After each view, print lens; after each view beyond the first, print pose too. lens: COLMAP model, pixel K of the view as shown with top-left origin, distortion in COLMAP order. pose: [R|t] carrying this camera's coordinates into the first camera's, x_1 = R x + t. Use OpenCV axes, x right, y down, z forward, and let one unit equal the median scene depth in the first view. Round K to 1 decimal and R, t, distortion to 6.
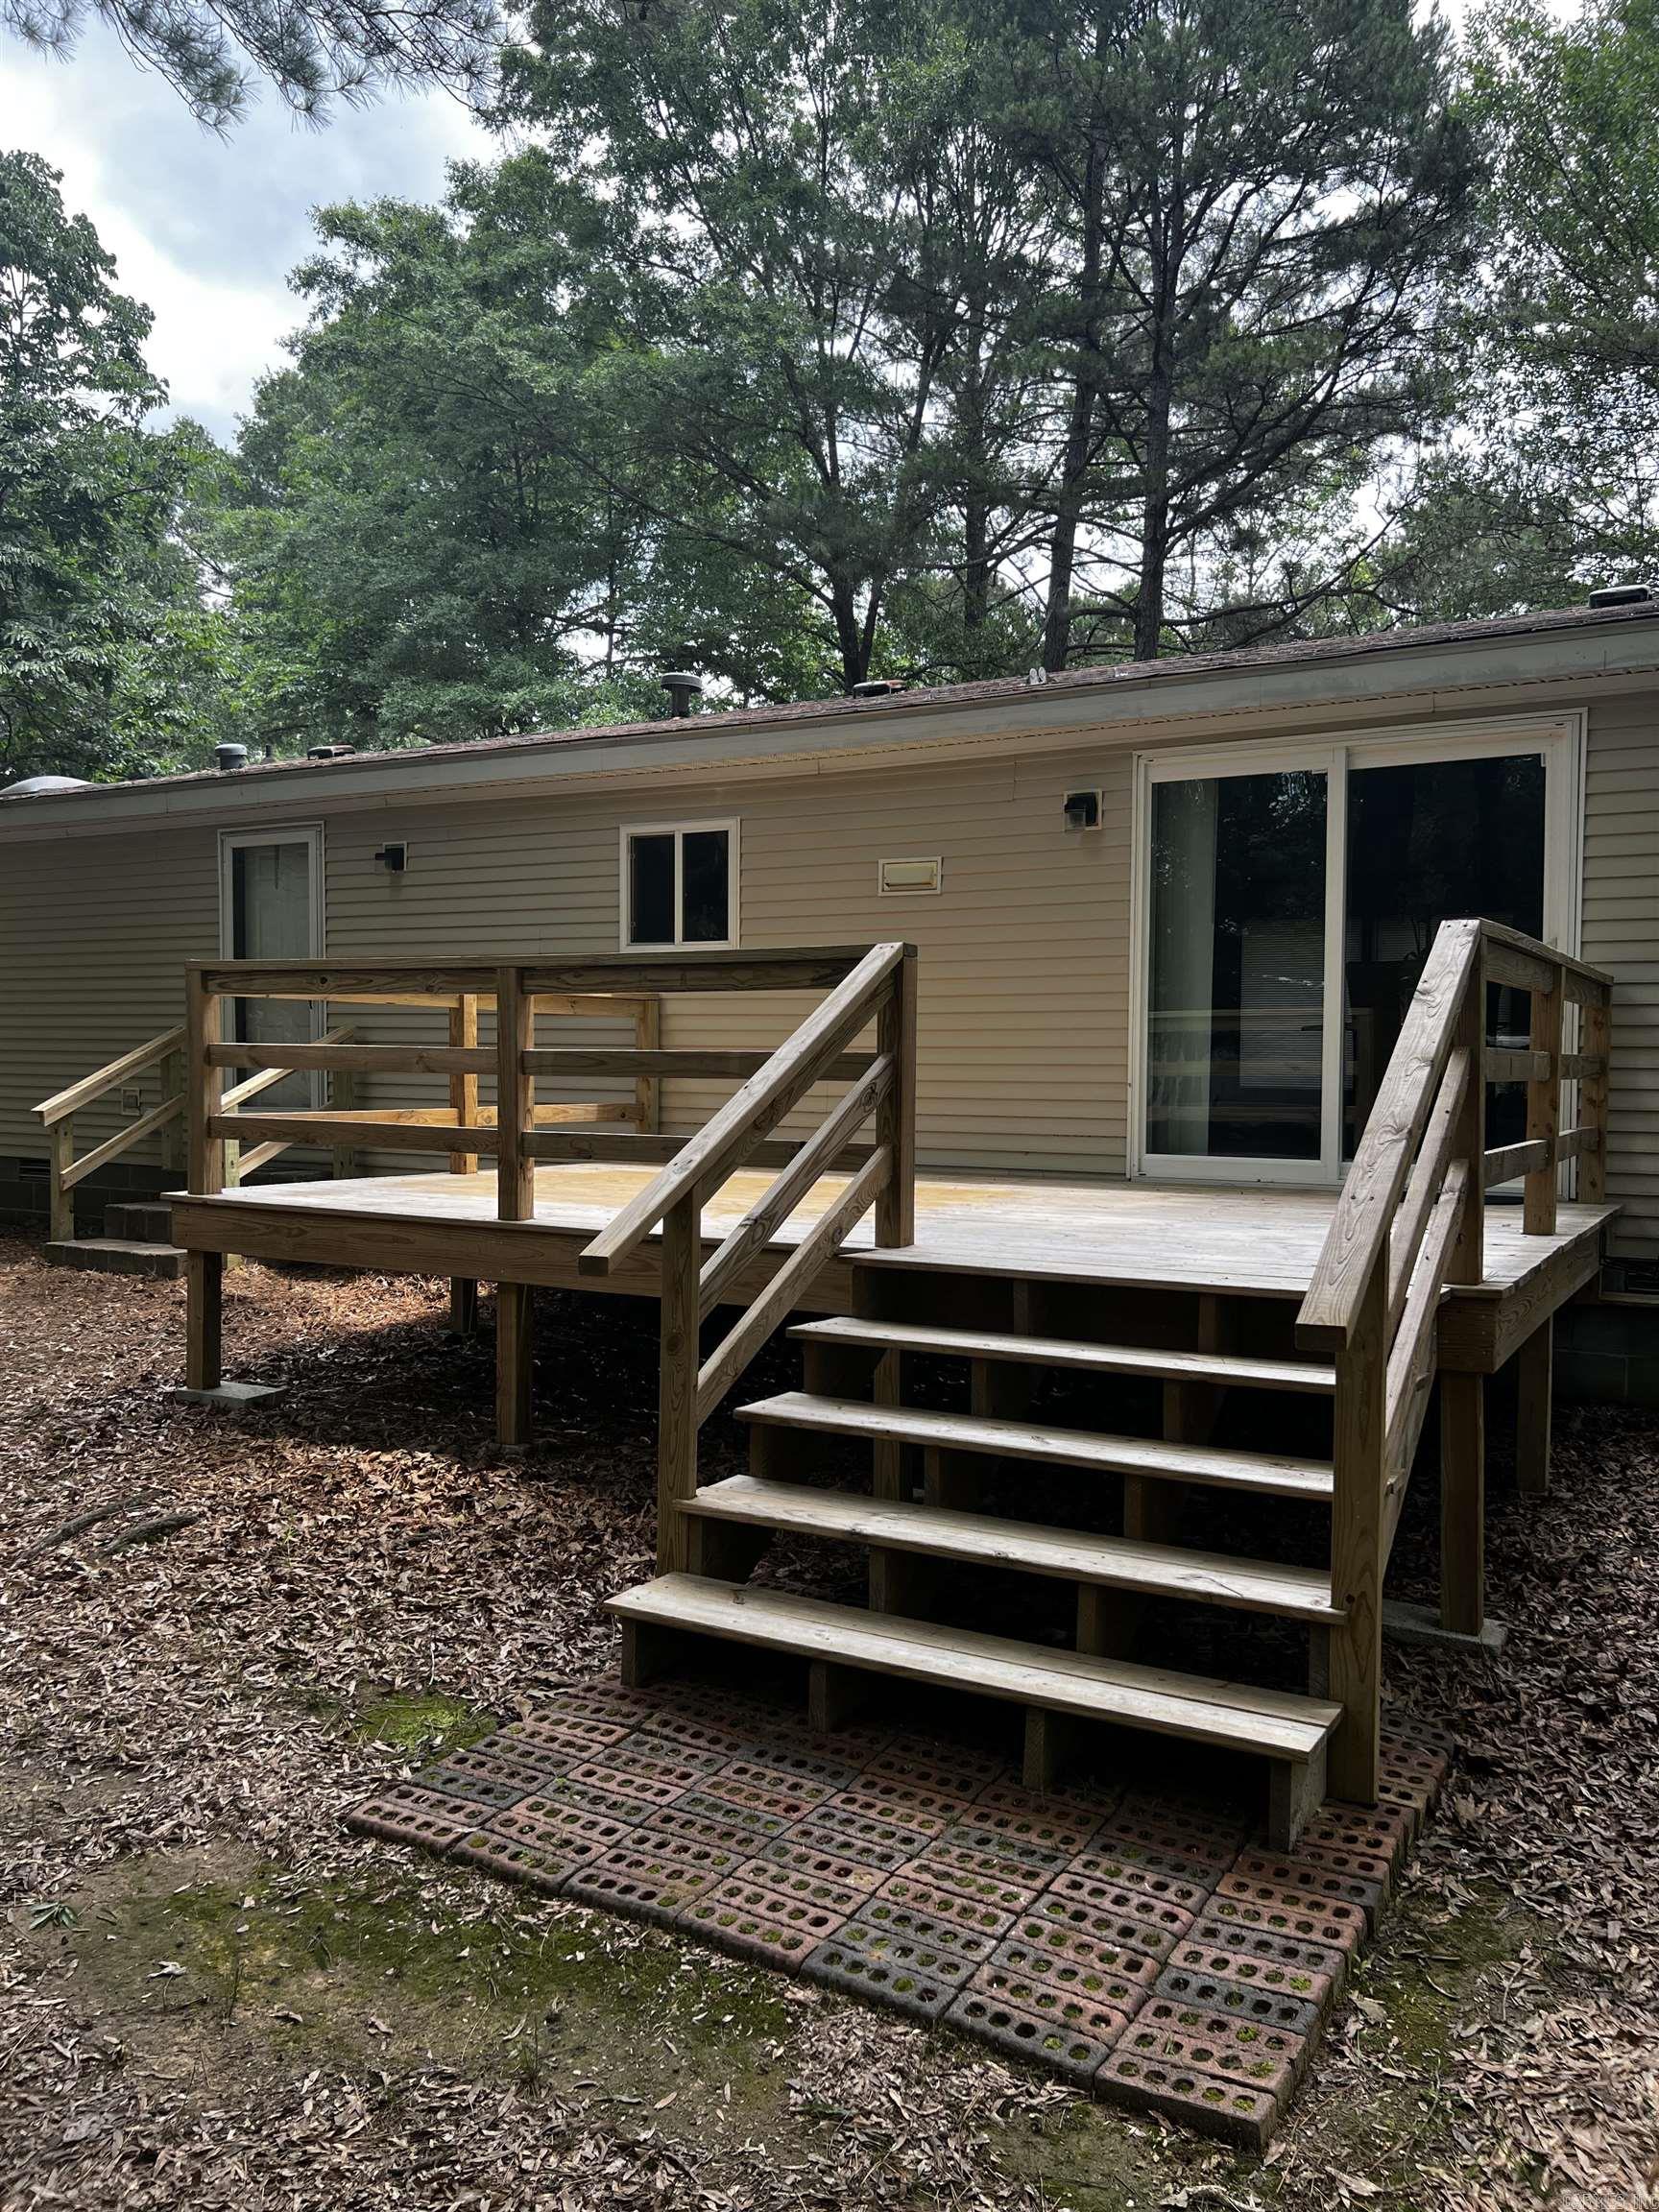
lens RADIAL K [[1667.8, 0, 832.9], [0, 1667.8, 1113.2], [0, 0, 1]] dist [0.008497, -0.070404]
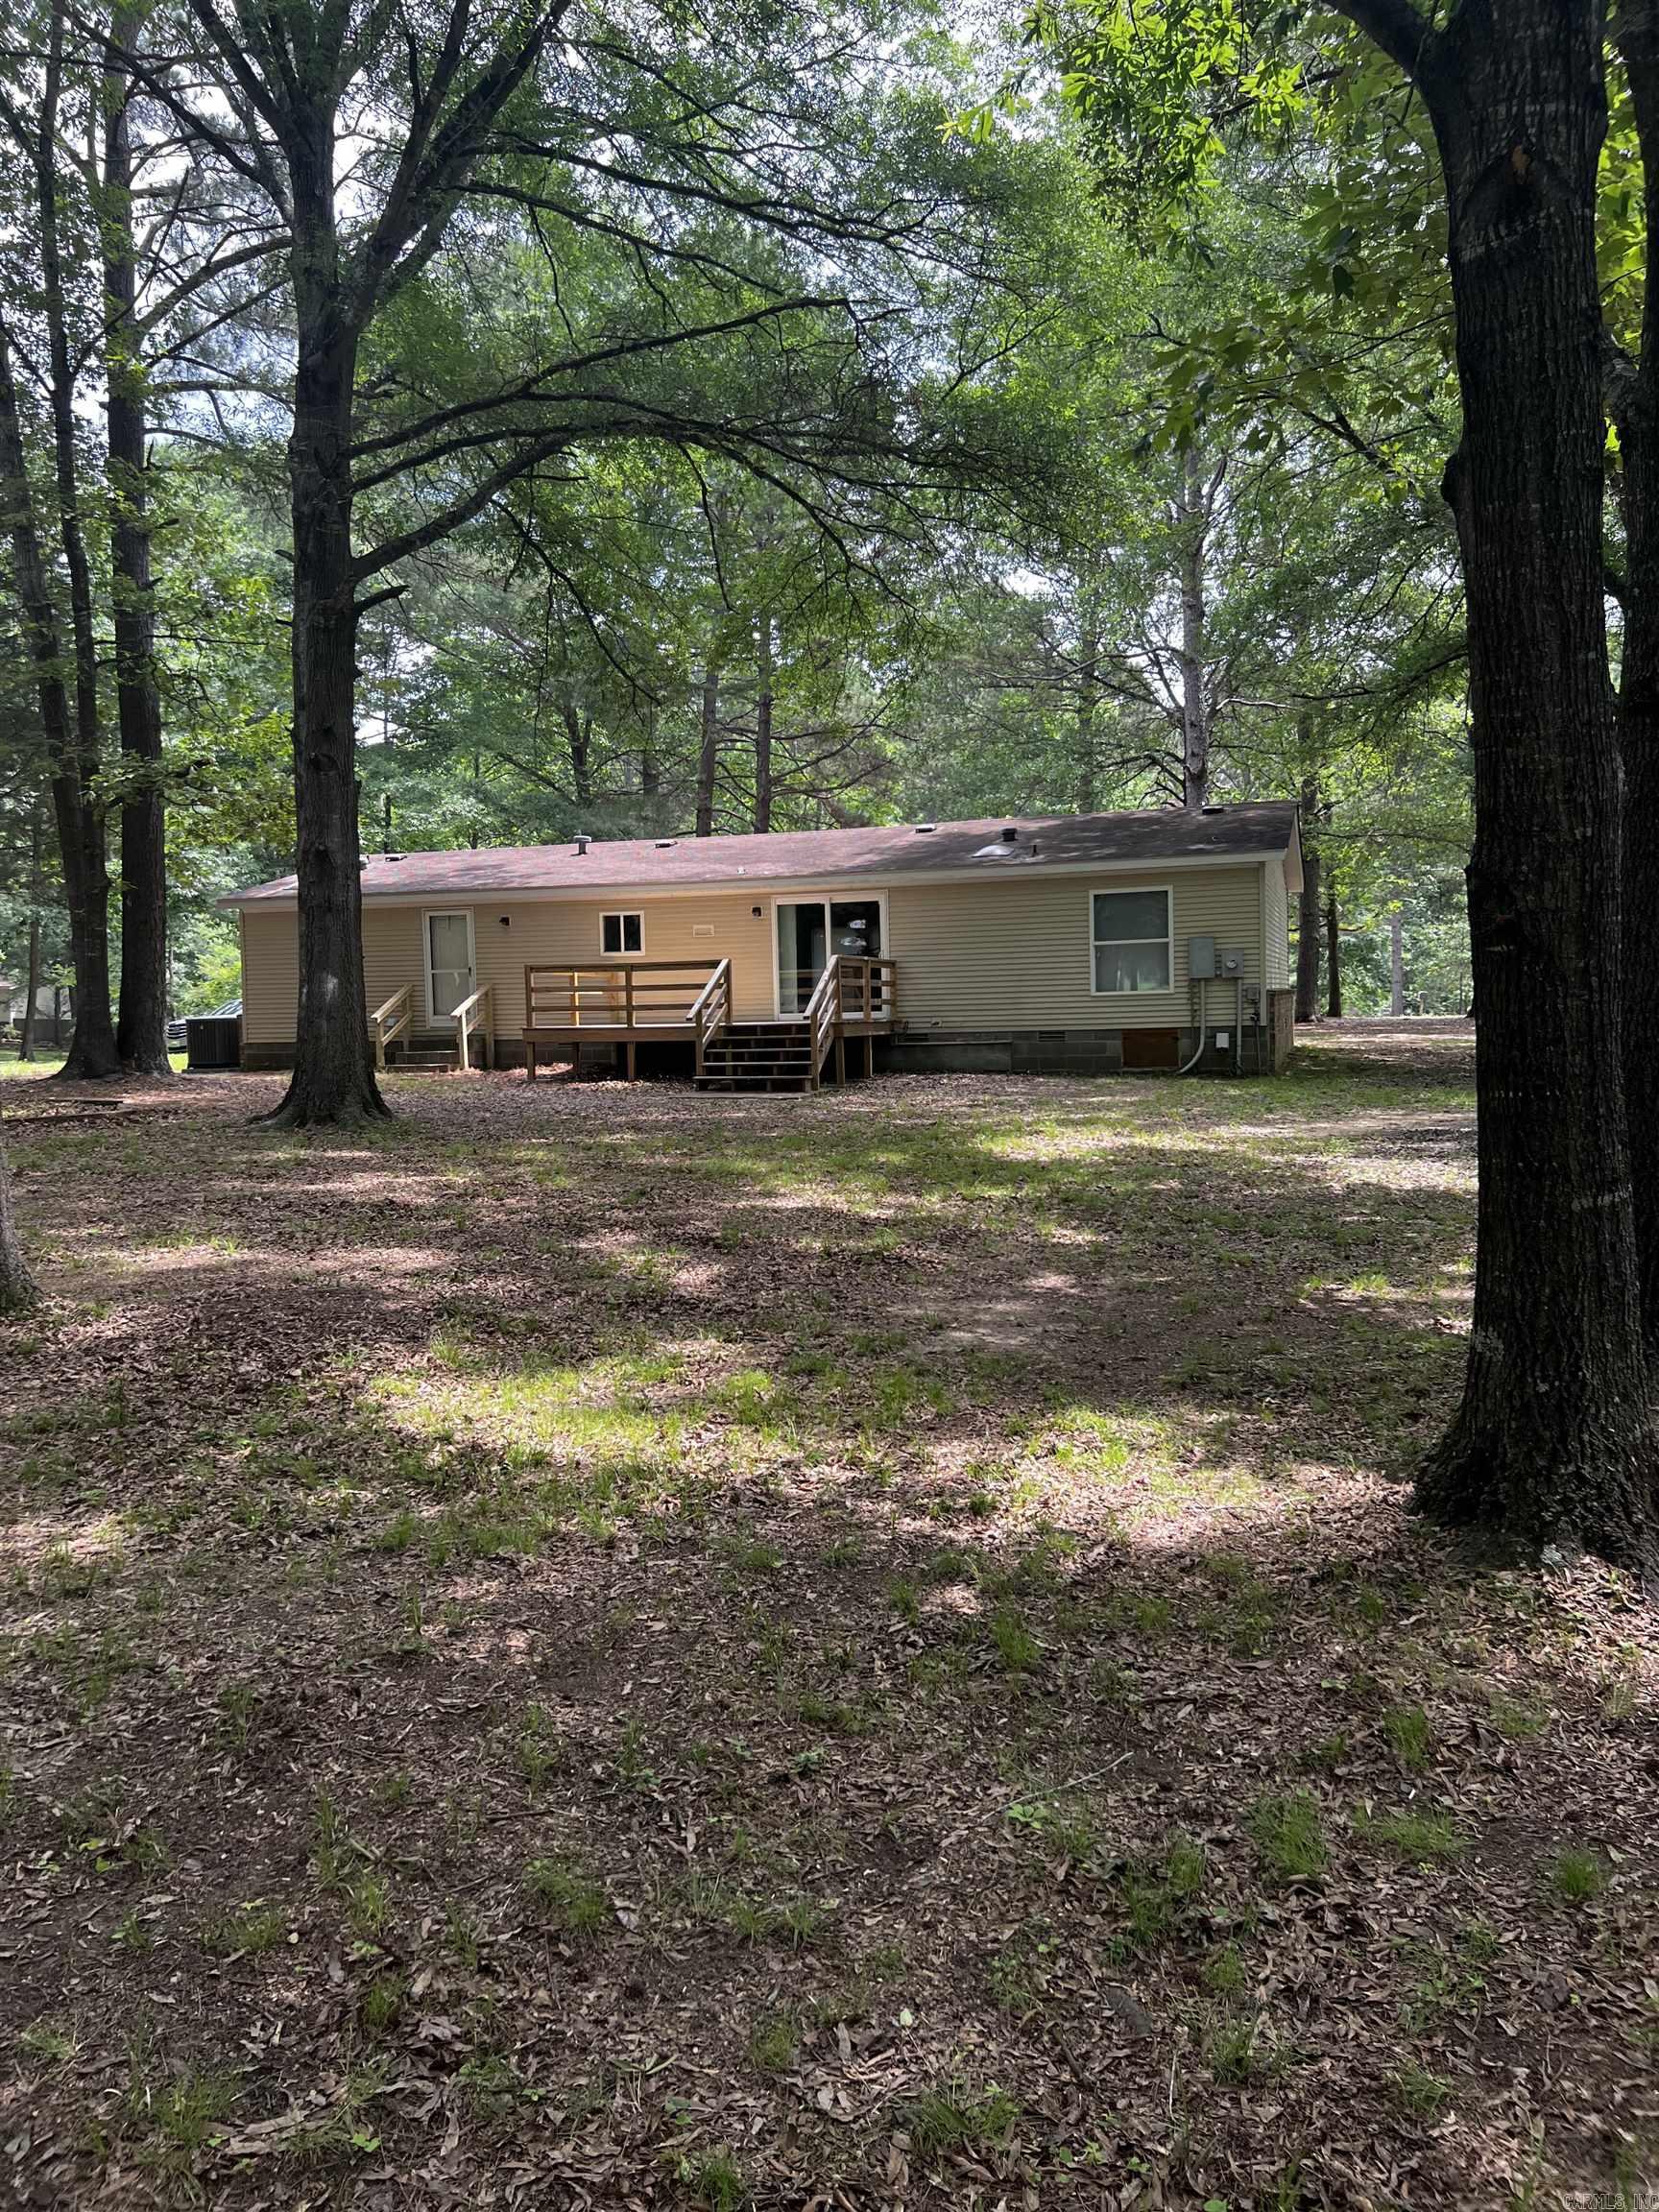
lens RADIAL K [[1664.6, 0, 834.2], [0, 1664.6, 1117.8], [0, 0, 1]] dist [0.060454, -0.066109]
pose [[0.974617, -0.046061, 0.219088, -0.468181], [0.038254, 0.998477, 0.039746, 0.108772], [-0.220585, -0.030356, 0.974895, -2.399788]]
